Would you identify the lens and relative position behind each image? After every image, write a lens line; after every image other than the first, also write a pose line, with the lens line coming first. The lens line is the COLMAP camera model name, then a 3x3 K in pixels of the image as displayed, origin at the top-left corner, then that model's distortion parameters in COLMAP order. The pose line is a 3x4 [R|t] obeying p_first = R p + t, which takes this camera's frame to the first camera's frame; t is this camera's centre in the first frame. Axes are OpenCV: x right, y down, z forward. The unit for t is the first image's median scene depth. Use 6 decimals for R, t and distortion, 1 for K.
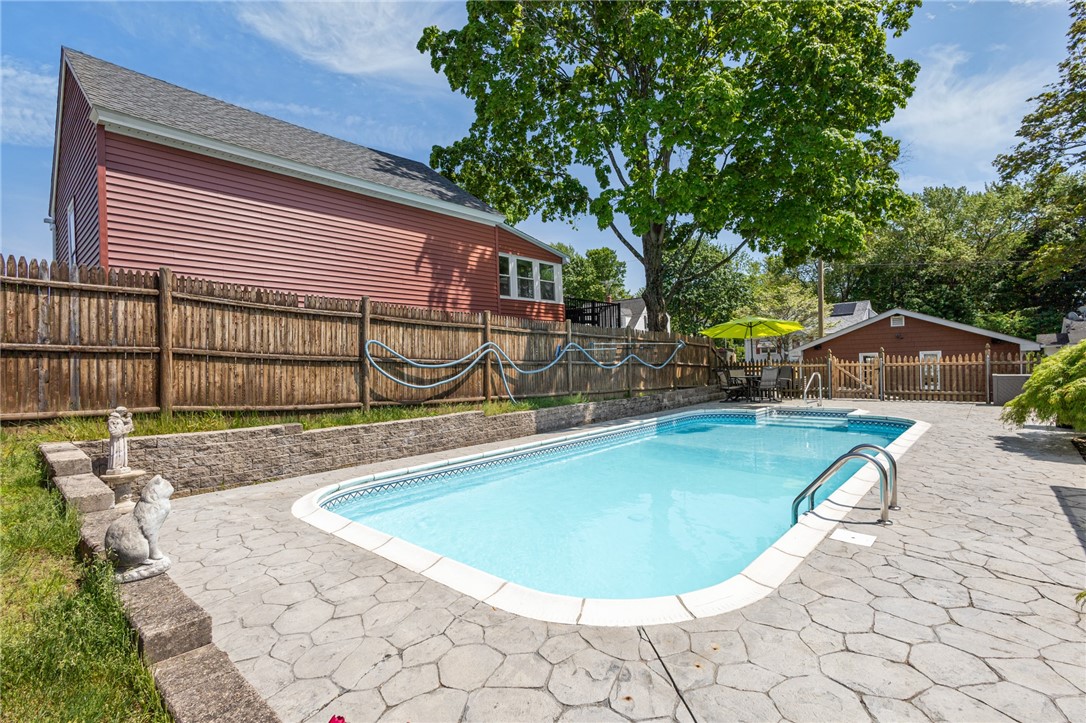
lens RADIAL K [[502.3, 0, 544.0], [0, 502.3, 360.1], [0, 0, 1]] dist [0.010870, -0.004071]
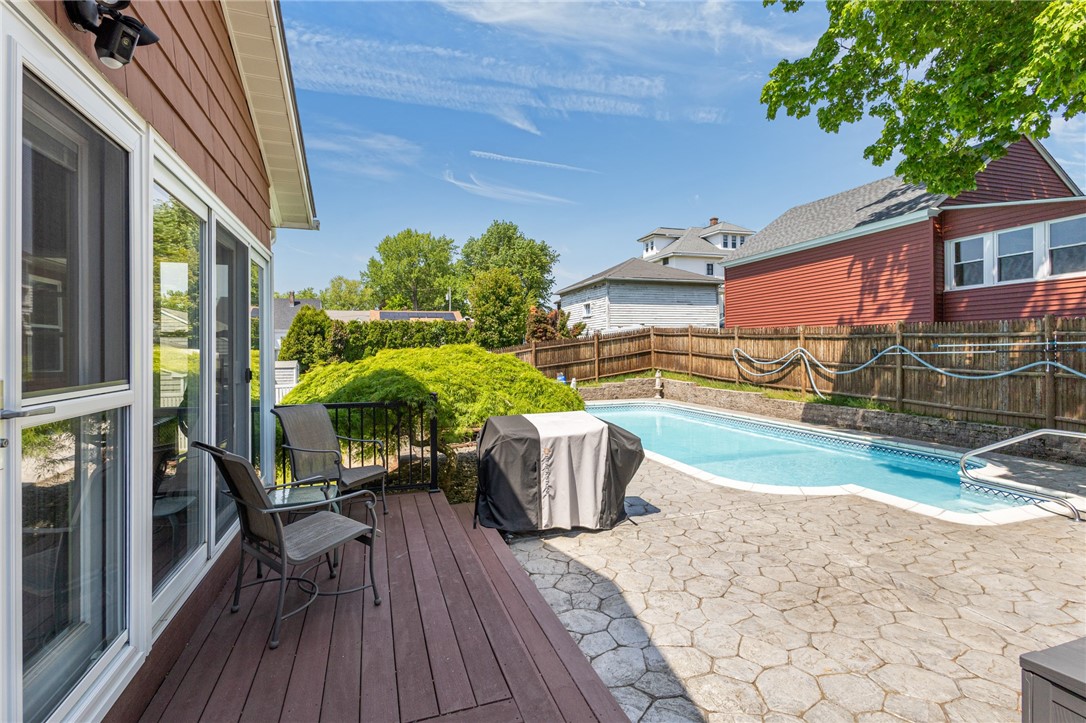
lens RADIAL K [[502.3, 0, 542.5], [0, 502.3, 352.9], [0, 0, 1]] dist [0.010870, -0.004071]
pose [[-0.500194, 0.031372, -0.865345, 1.562440], [0.019619, 0.999498, 0.024896, -0.076169], [0.865691, -0.004525, -0.500558, 1.206016]]
